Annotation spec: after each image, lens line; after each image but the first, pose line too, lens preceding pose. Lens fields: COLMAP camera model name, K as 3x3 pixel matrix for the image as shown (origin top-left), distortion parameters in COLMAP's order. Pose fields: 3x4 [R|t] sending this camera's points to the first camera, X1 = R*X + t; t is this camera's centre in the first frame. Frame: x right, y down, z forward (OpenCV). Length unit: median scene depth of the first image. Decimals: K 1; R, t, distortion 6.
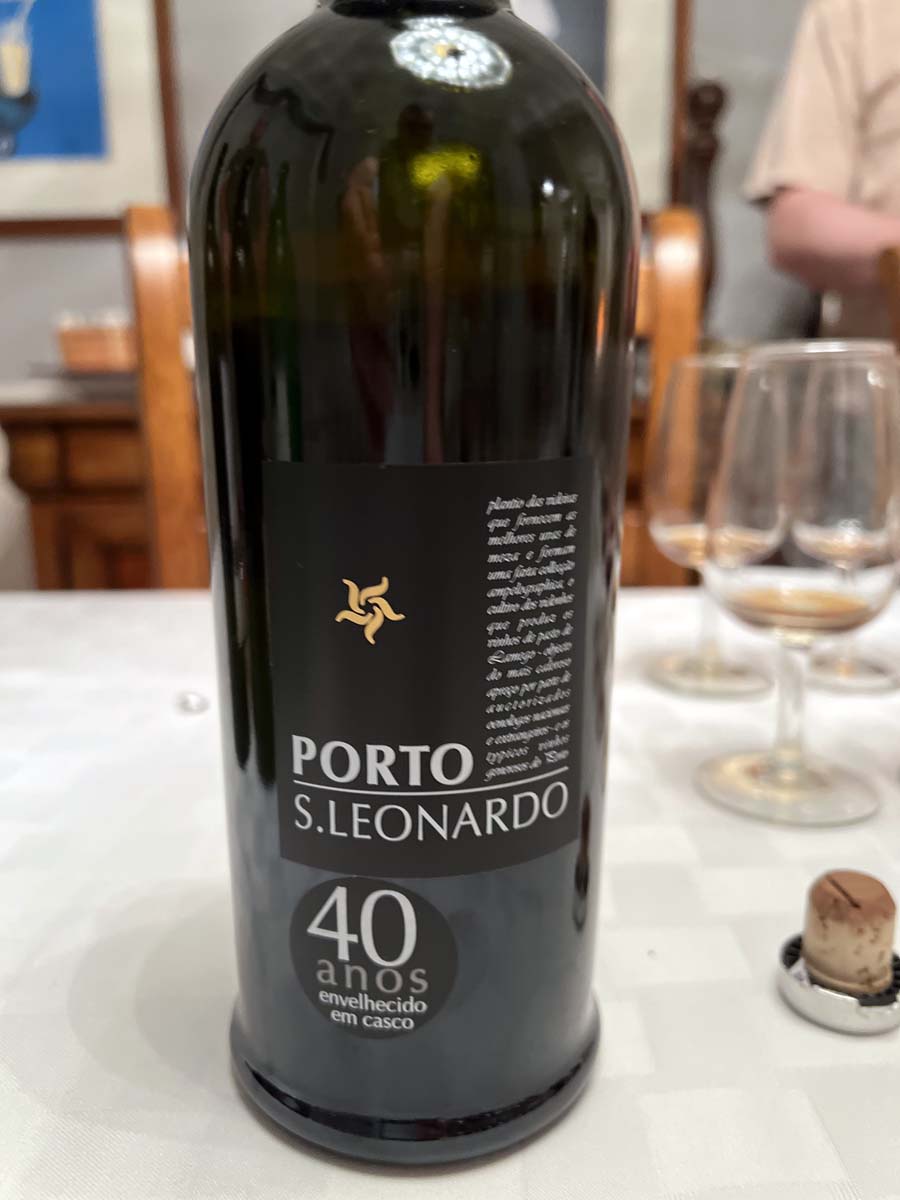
lens RADIAL K [[906.4, 0, 444.4], [0, 906.4, 601.9], [0, 0, 1]] dist [-0.043207, -0.017894]
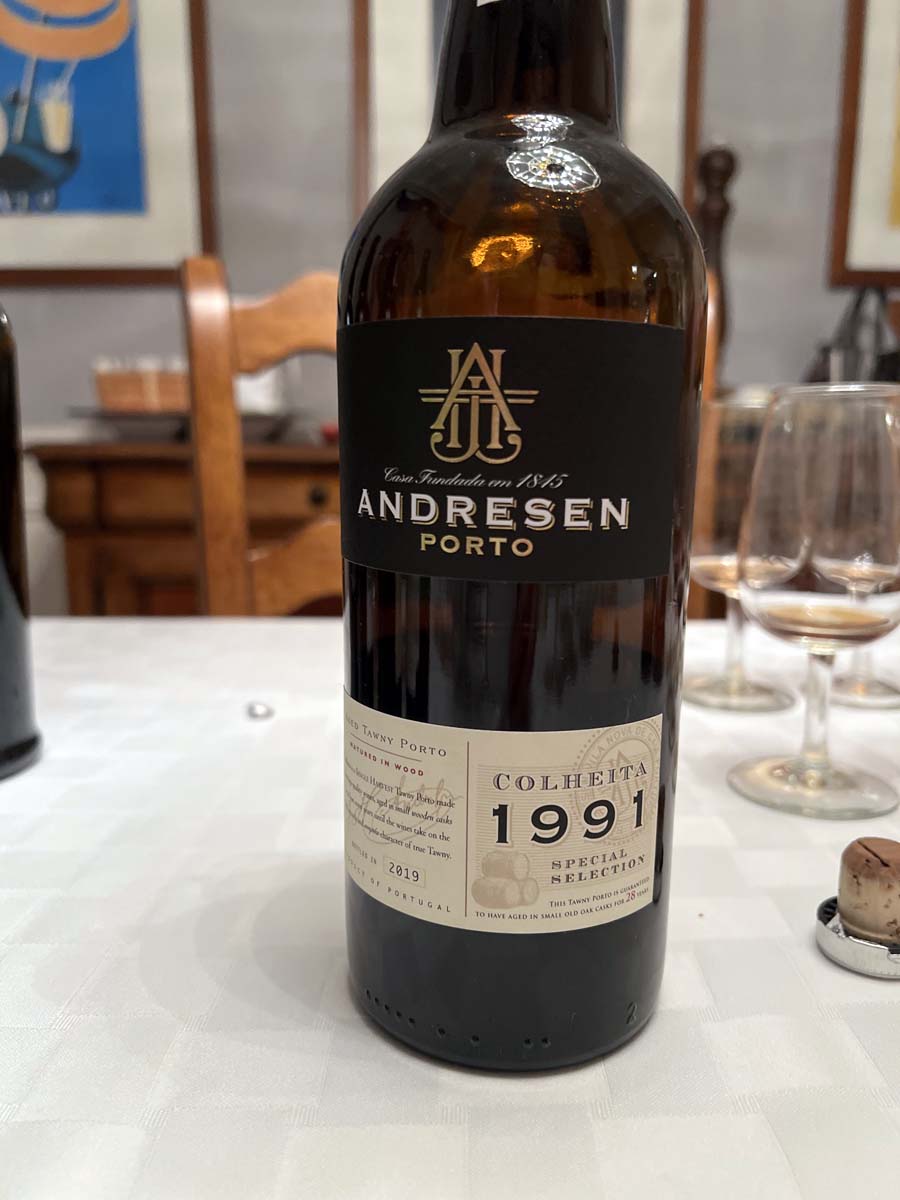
lens RADIAL K [[906.4, 0, 451.8], [0, 906.4, 596.7], [0, 0, 1]] dist [-0.043207, -0.017894]
pose [[0.999923, 0.012351, 0.001225, -0.063990], [-0.012258, 0.998225, -0.058276, 0.042351], [-0.001943, 0.058256, 0.998300, -0.104908]]
